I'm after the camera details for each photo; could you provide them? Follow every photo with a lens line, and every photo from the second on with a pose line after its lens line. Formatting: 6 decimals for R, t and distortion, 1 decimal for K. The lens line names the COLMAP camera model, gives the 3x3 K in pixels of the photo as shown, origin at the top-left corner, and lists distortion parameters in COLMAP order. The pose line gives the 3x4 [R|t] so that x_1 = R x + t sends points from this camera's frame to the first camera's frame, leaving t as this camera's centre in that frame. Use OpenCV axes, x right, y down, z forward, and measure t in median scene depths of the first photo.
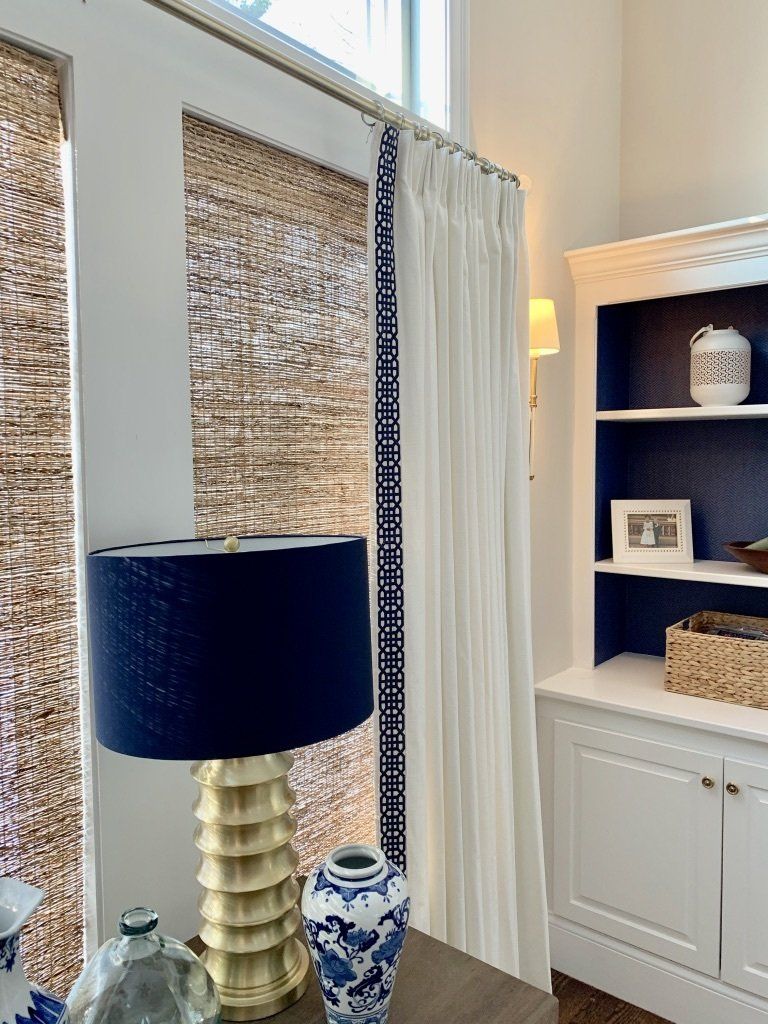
lens RADIAL K [[776.3, 0, 385.5], [0, 776.3, 506.7], [0, 0, 1]] dist [0.011195, 0.003630]
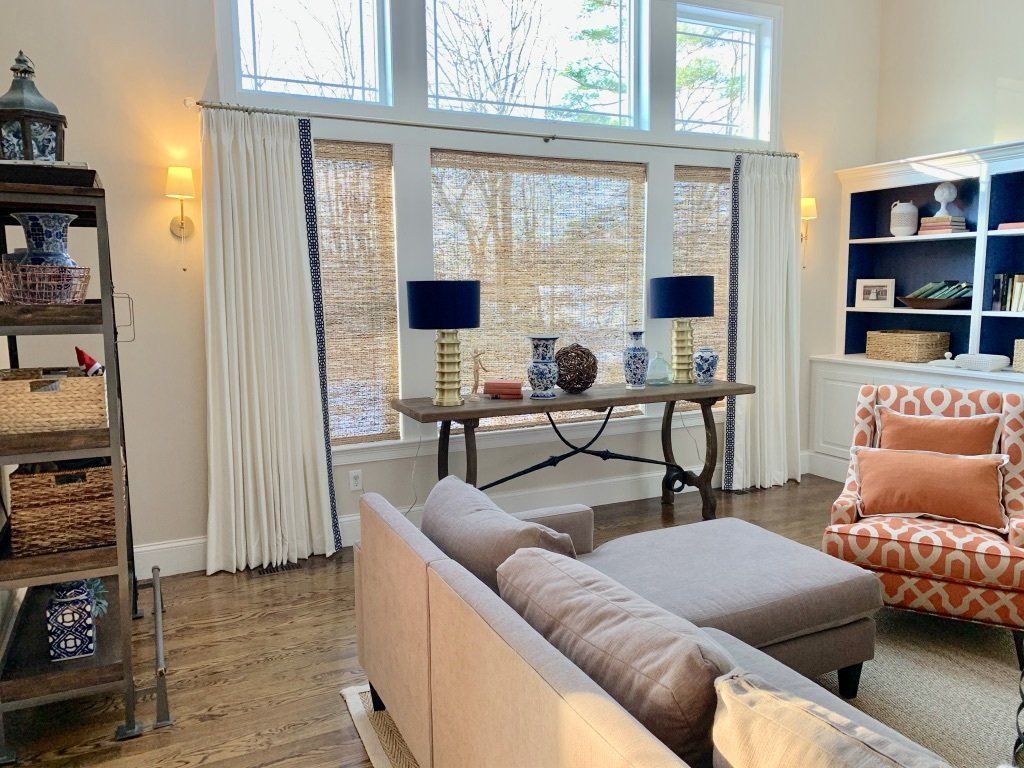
lens RADIAL K [[776.3, 0, 515.4], [0, 776.3, 380.4], [0, 0, 1]] dist [0.011195, 0.003630]
pose [[0.907445, 0.051378, -0.417017, 0.371822], [-0.023046, 0.997088, 0.072694, 0.150547], [0.419538, -0.056355, 0.905987, -1.560472]]
